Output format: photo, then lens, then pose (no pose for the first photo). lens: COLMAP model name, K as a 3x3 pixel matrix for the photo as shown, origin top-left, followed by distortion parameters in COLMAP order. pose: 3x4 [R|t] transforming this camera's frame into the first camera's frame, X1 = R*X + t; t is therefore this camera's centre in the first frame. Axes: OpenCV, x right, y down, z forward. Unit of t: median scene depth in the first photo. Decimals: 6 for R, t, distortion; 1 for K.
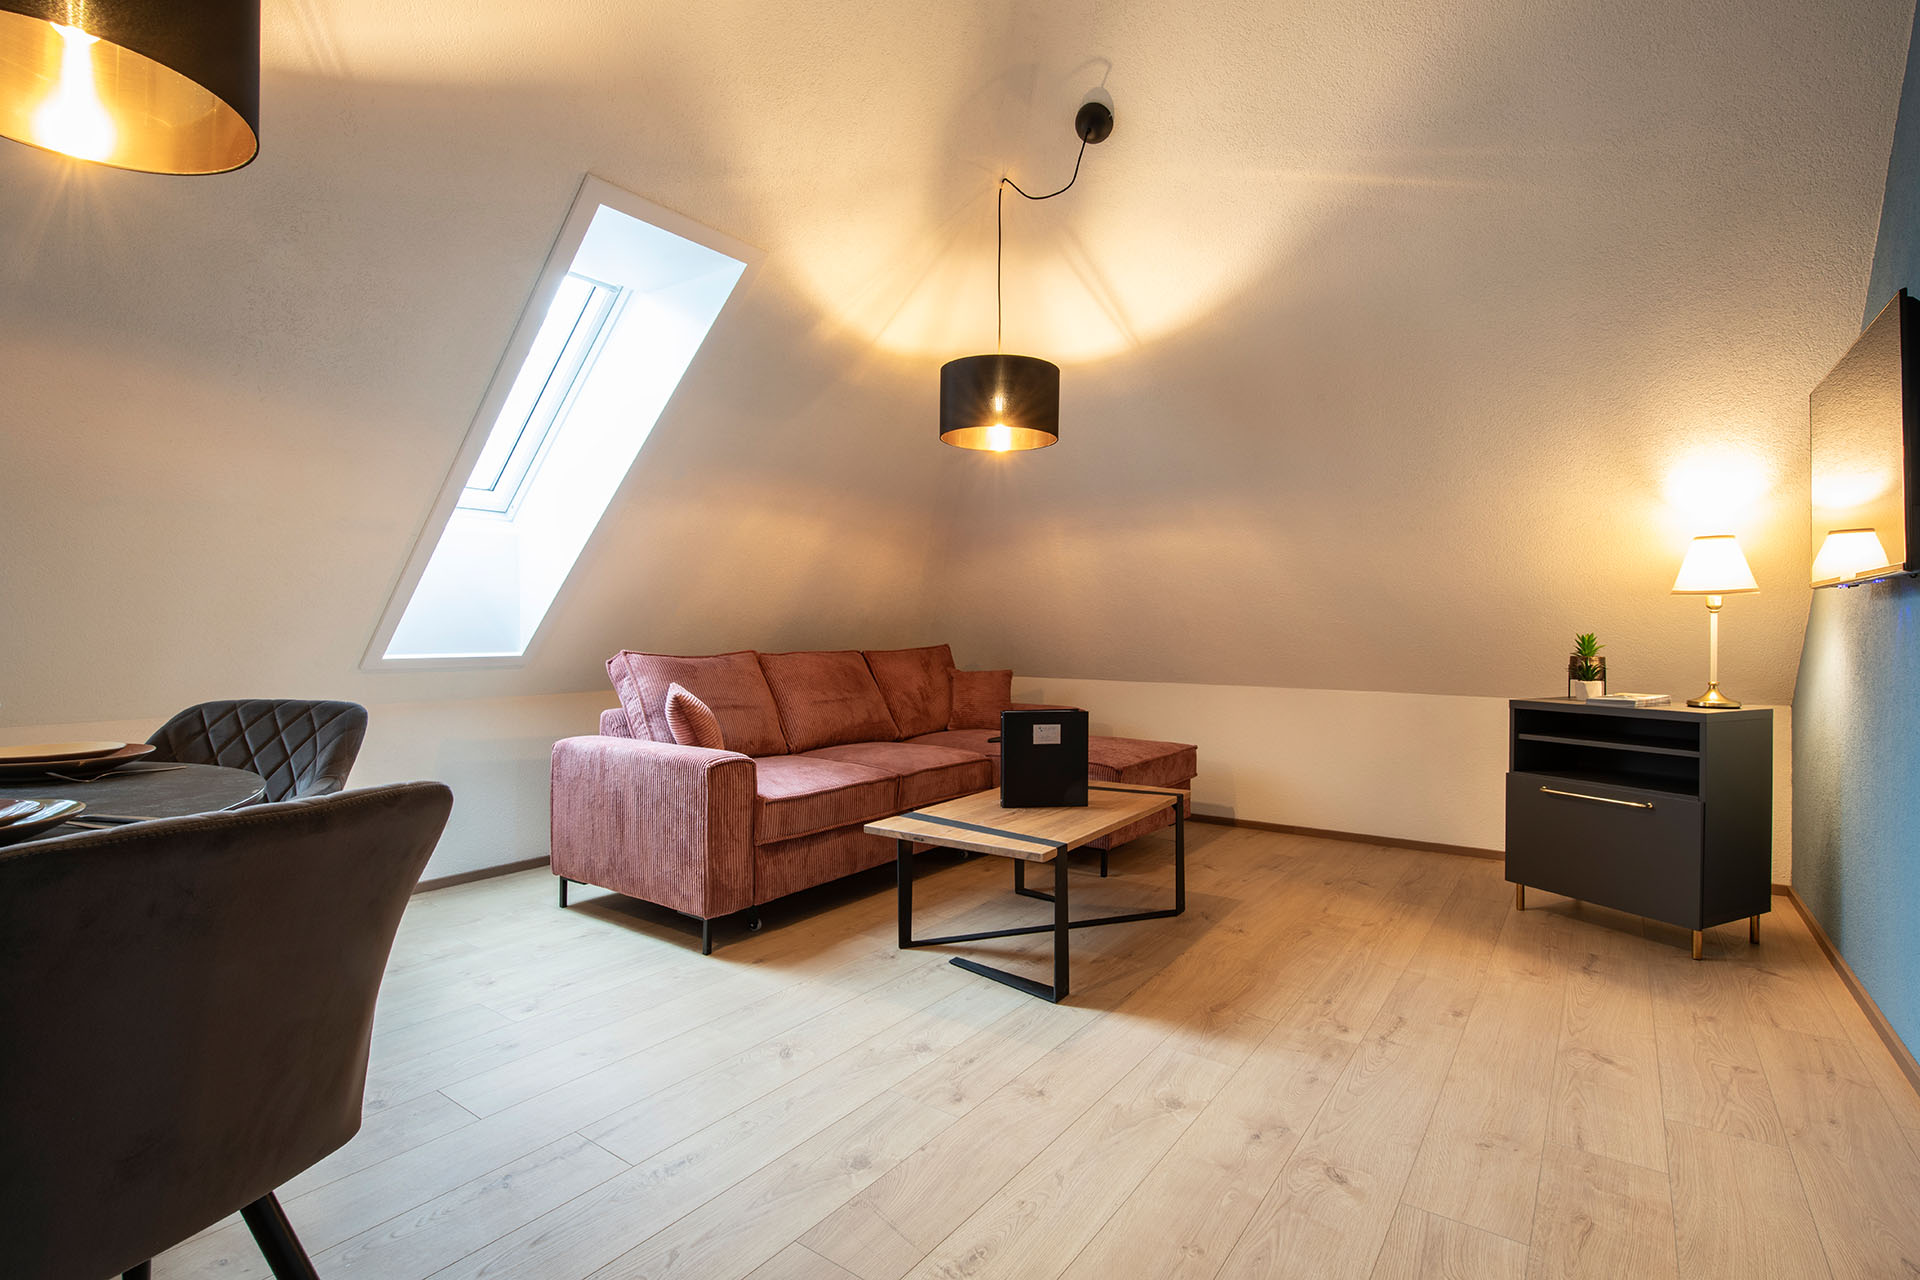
lens RADIAL K [[899.2, 0, 960.0], [0, 899.2, 640.0], [0, 0, 1]] dist [0.000820, 0.000035]
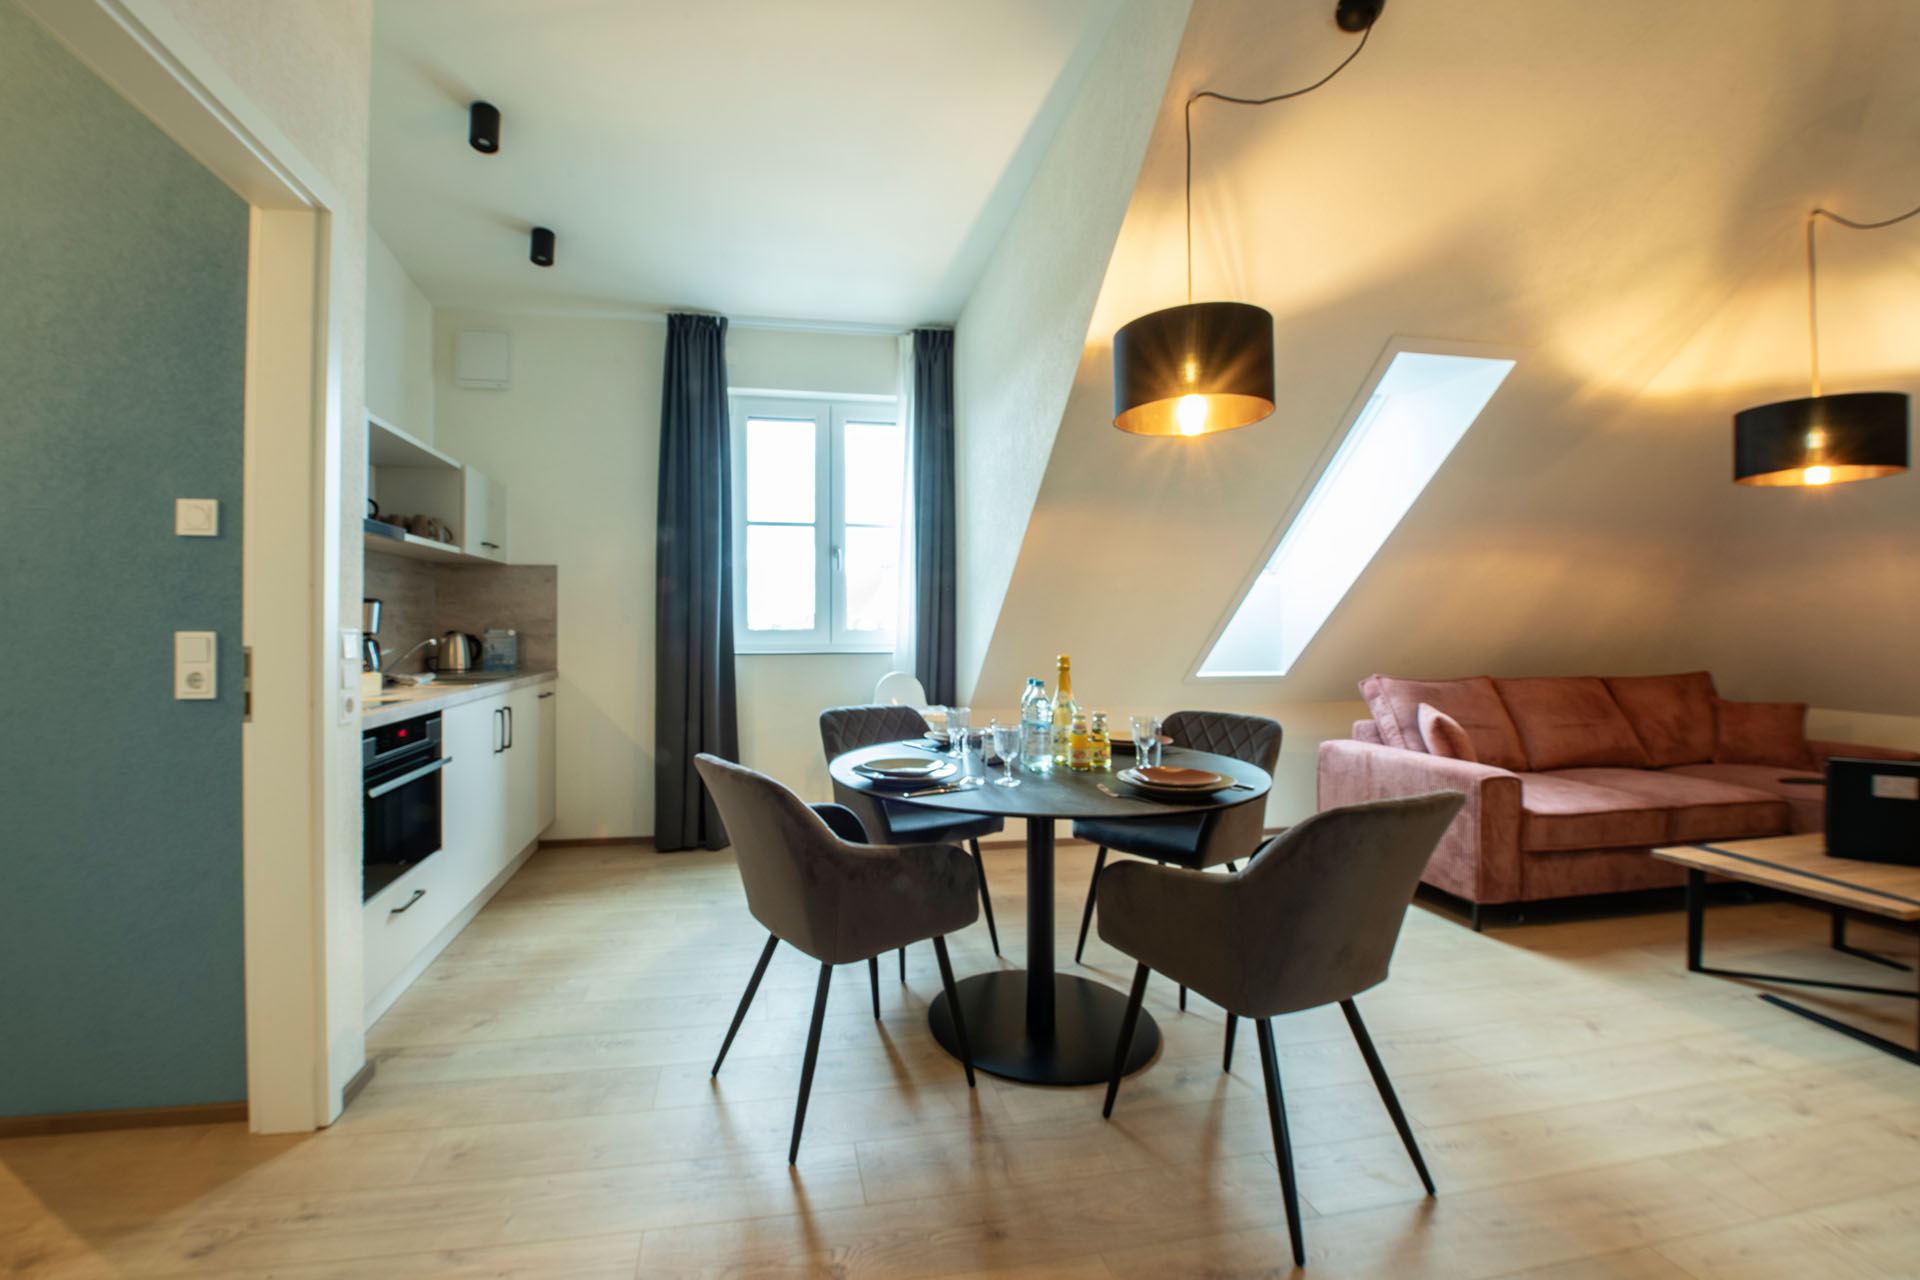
lens RADIAL K [[809.6, 0, 913.7], [0, 809.6, 624.2], [0, 0, 1]] dist [-0.017342, -0.000272]
pose [[0.734962, 0.000139, -0.678108, -0.095286], [-0.007359, 0.999943, -0.007770, -0.050700], [0.678069, 0.010701, 0.734921, -0.296413]]
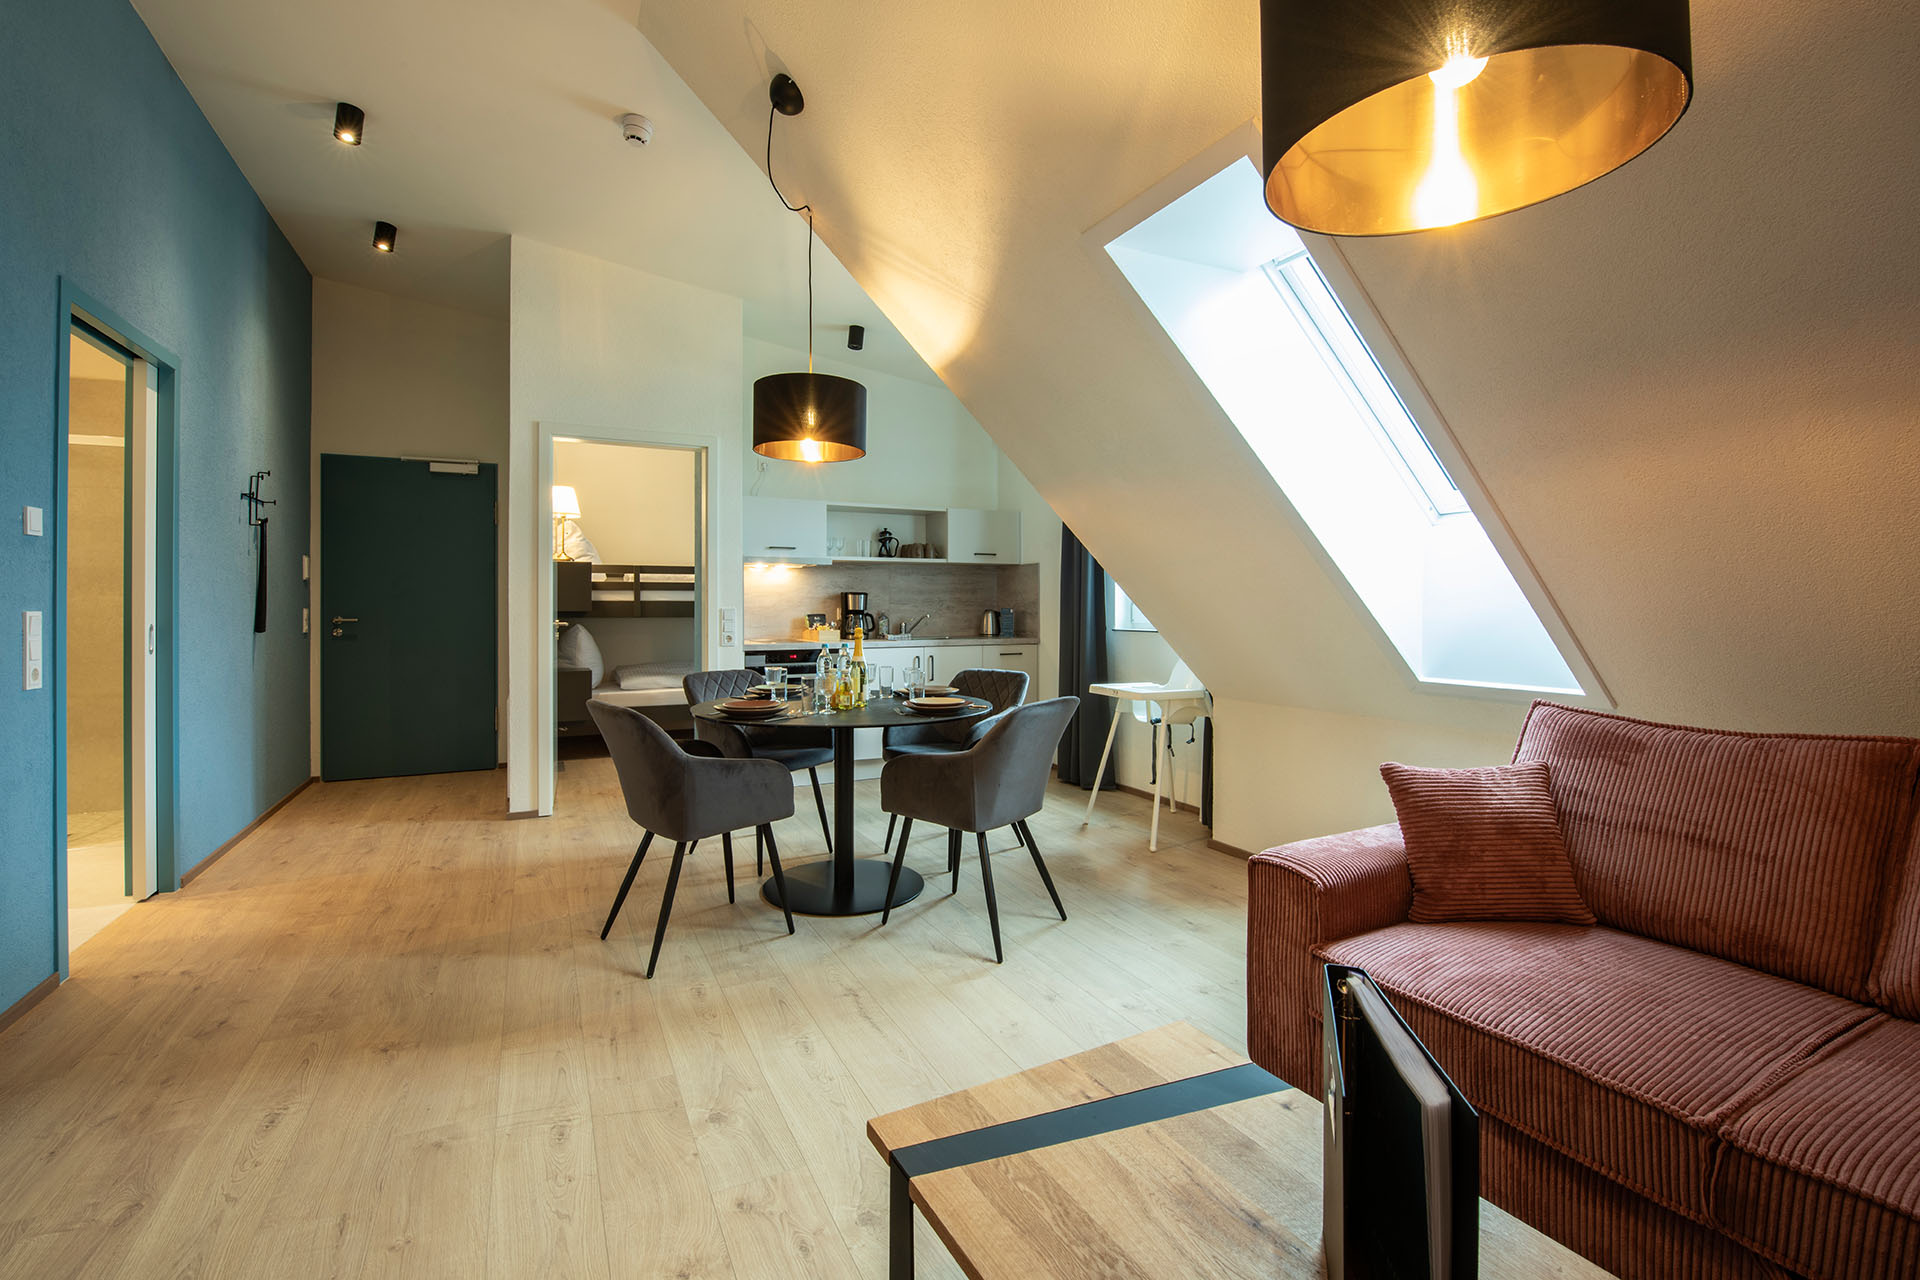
lens RADIAL K [[799.2, 0, 900.5], [0, 799.2, 604.0], [0, 0, 1]] dist [-0.001596, -0.000158]
pose [[-0.480118, -0.000625, -0.877204, 0.389097], [-0.001773, 0.999998, 0.000258, -0.059904], [0.877202, 0.001679, -0.480119, 0.945745]]
